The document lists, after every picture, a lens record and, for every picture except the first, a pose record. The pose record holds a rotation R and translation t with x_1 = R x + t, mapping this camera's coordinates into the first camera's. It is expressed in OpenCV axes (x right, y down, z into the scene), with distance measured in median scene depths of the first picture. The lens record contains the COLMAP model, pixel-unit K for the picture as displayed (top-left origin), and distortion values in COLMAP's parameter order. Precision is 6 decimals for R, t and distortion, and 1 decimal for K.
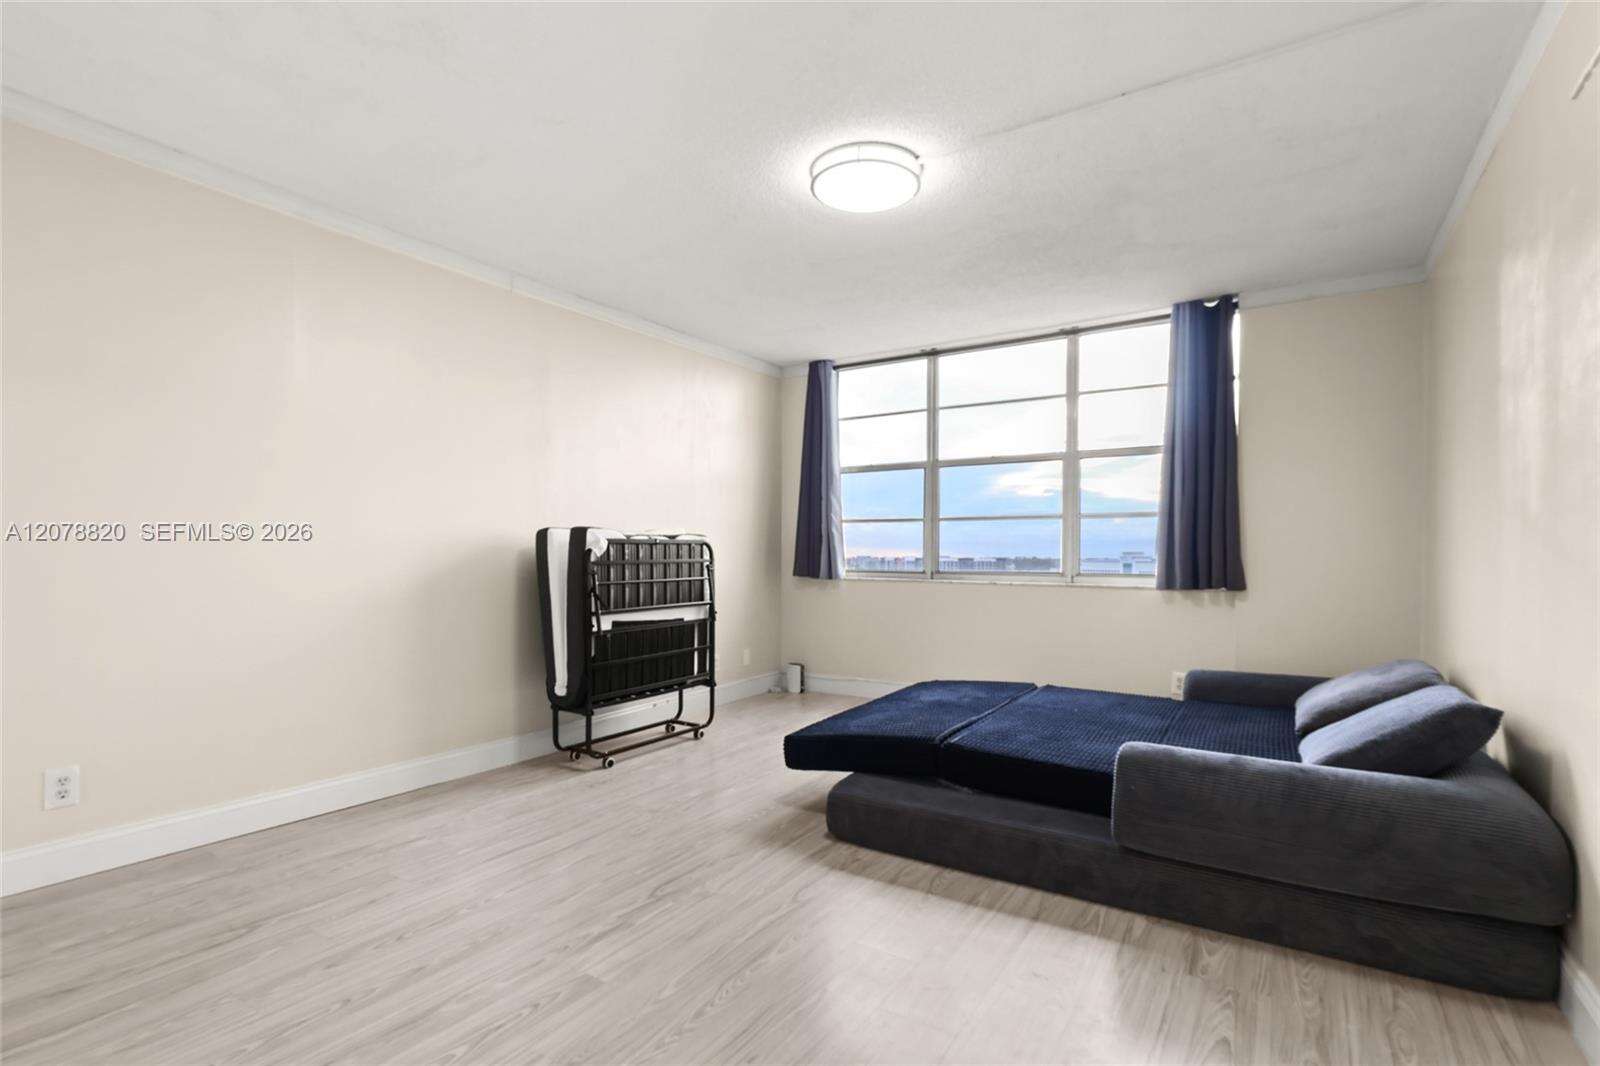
lens RADIAL K [[773.9, 0, 773.9], [0, 773.9, 552.9], [0, 0, 1]] dist [-0.001543, 0.000942]
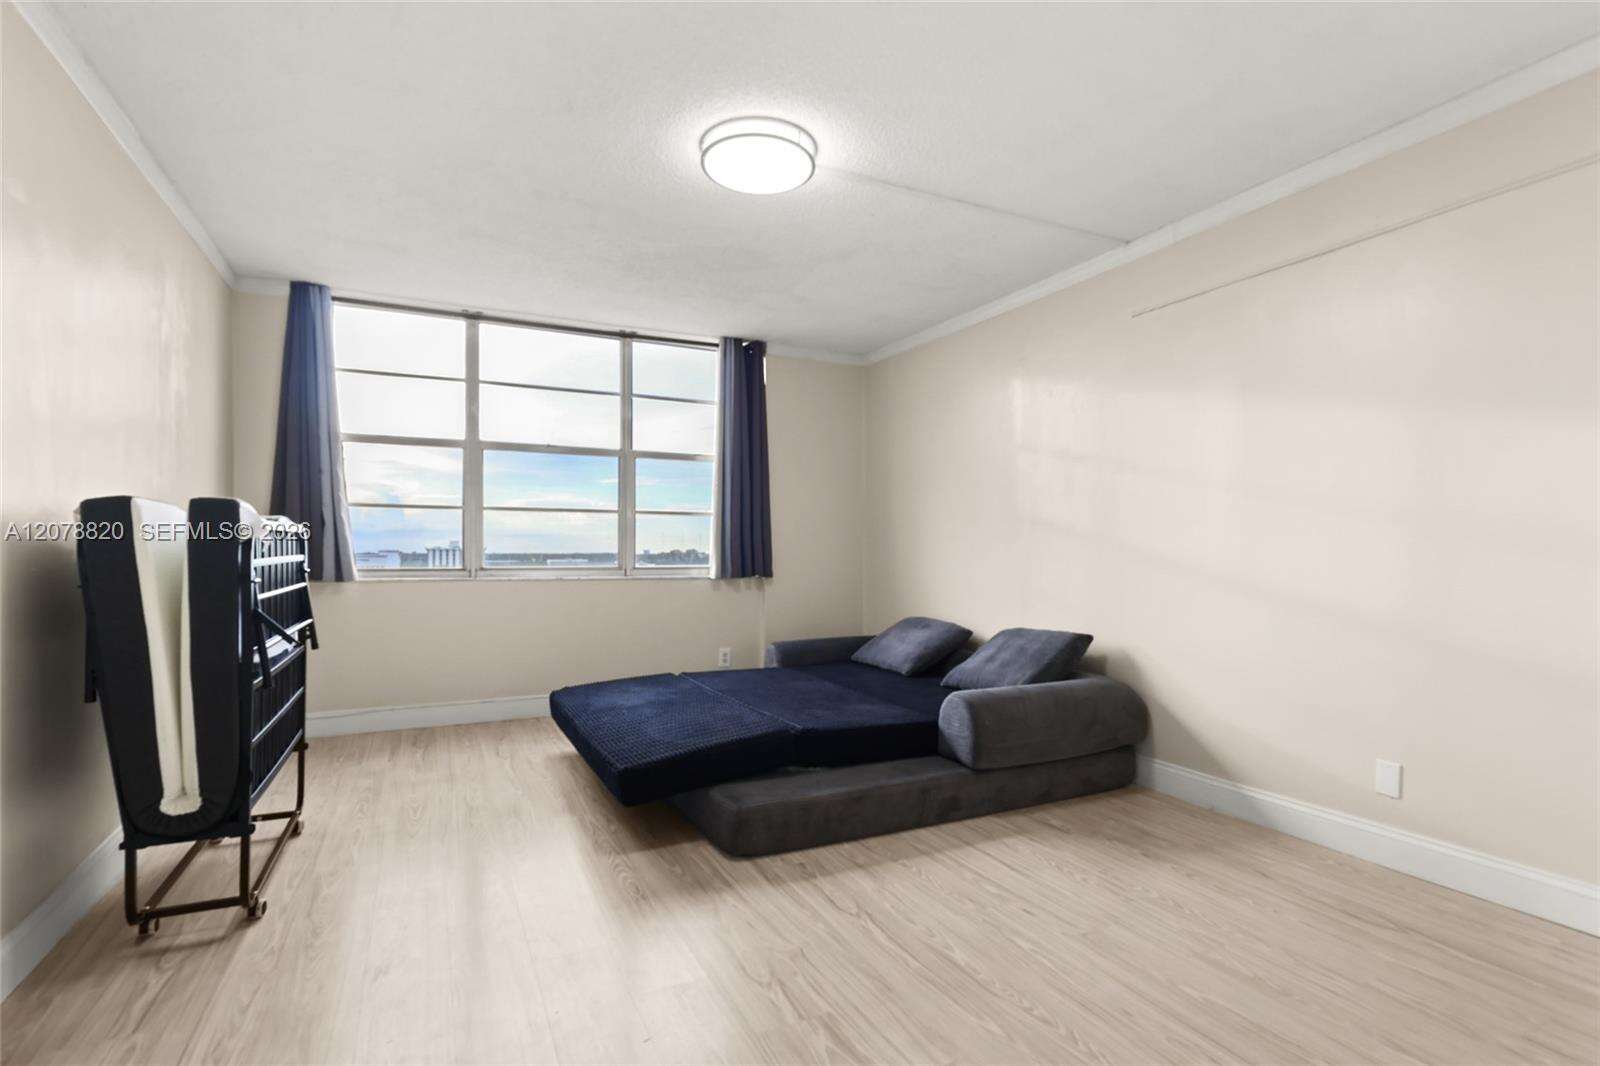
lens RADIAL K [[773.9, 0, 790.7], [0, 773.9, 543.2], [0, 0, 1]] dist [-0.001543, 0.000942]
pose [[0.502927, 0.005560, 0.864311, -0.501960], [-0.003512, 0.999984, -0.004389, -0.001706], [-0.864322, -0.000828, 0.502939, 0.354309]]
